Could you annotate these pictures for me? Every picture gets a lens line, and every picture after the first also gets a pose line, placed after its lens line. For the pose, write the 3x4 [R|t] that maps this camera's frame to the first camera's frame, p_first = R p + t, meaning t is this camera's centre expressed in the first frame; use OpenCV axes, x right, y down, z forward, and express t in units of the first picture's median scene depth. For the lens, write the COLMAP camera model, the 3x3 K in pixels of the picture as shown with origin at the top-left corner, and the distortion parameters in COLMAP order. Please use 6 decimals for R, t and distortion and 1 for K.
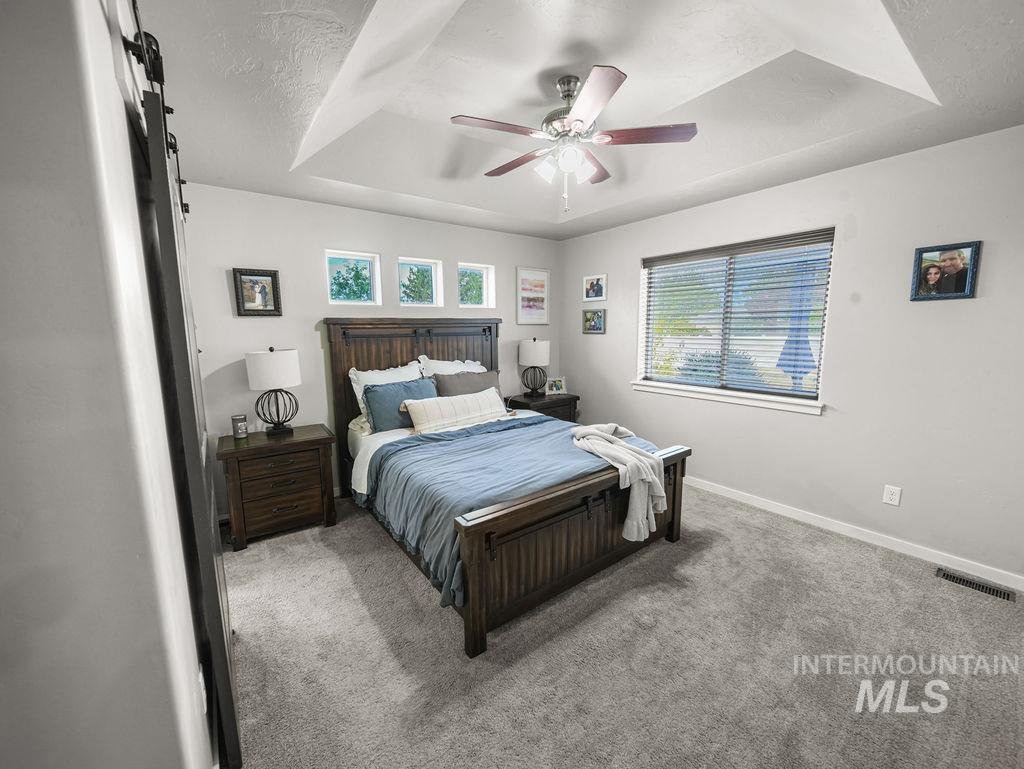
lens RADIAL K [[402.7, 0, 504.8], [0, 402.7, 384.8], [0, 0, 1]] dist [-0.002250, -0.000336]
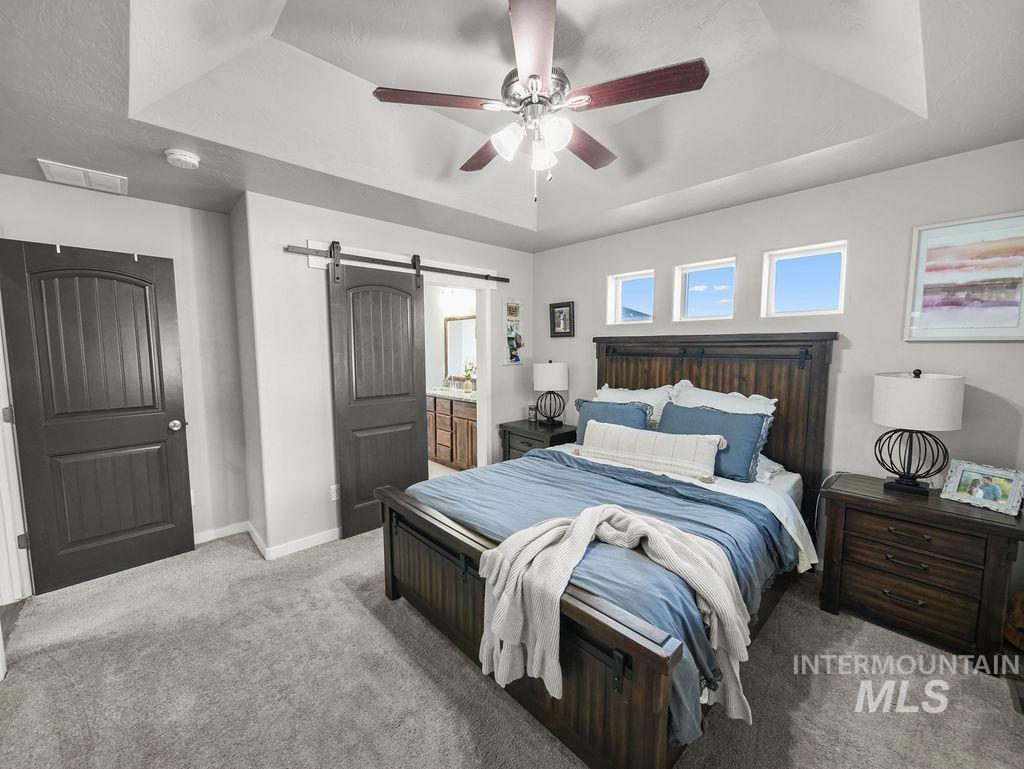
lens RADIAL K [[402.7, 0, 504.8], [0, 402.7, 384.8], [0, 0, 1]] dist [-0.002250, -0.000336]
pose [[0.110369, 0.104037, -0.988431, 0.702360], [-0.138361, 0.986431, 0.088377, -0.104737], [0.984213, 0.127006, 0.123266, 0.659437]]
